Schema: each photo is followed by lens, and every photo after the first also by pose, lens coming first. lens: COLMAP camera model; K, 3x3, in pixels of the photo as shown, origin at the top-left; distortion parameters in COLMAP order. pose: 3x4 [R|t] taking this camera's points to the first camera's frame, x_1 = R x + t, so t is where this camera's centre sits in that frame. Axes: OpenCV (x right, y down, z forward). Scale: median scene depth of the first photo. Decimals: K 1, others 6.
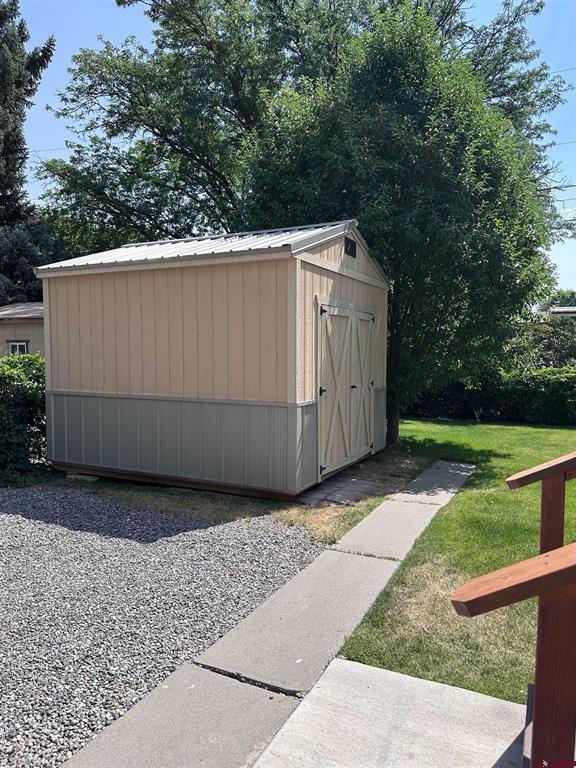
lens RADIAL K [[529.9, 0, 287.9], [0, 529.9, 386.8], [0, 0, 1]] dist [0.037985, -0.013460]
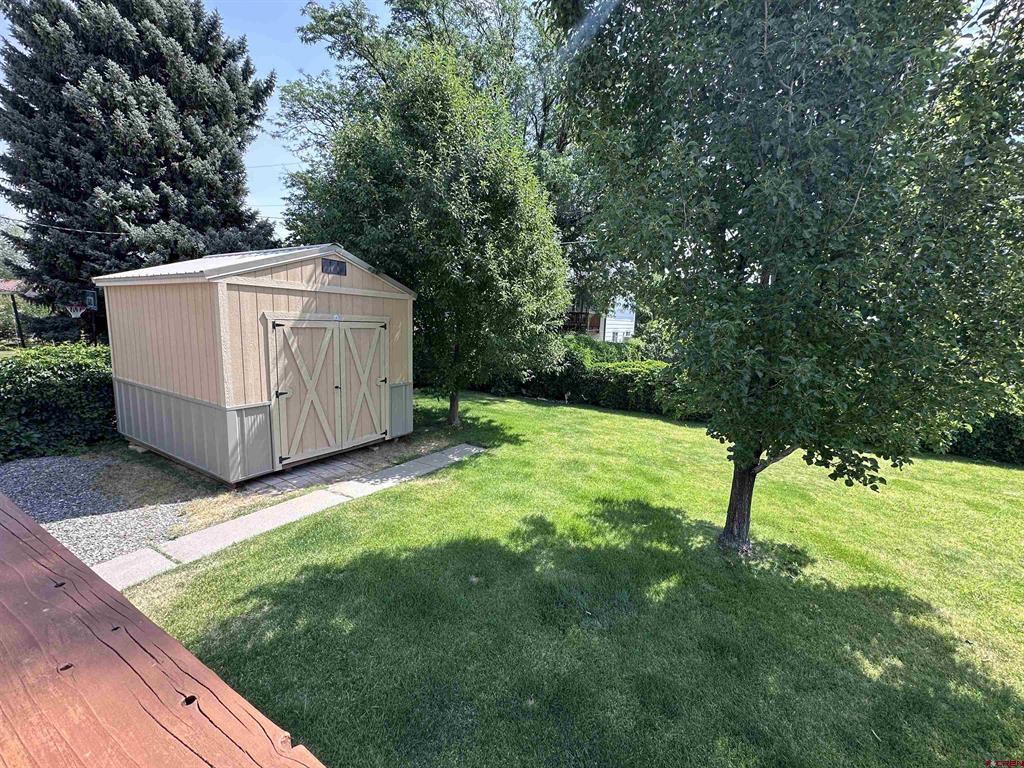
lens RADIAL K [[413.8, 0, 511.6], [0, 413.8, 387.6], [0, 0, 1]] dist [-0.004347, 0.000725]
pose [[0.997024, 0.042144, -0.064559, 0.636519], [-0.036296, 0.995350, 0.089219, -0.106569], [0.068019, -0.086610, 0.993918, 0.128026]]
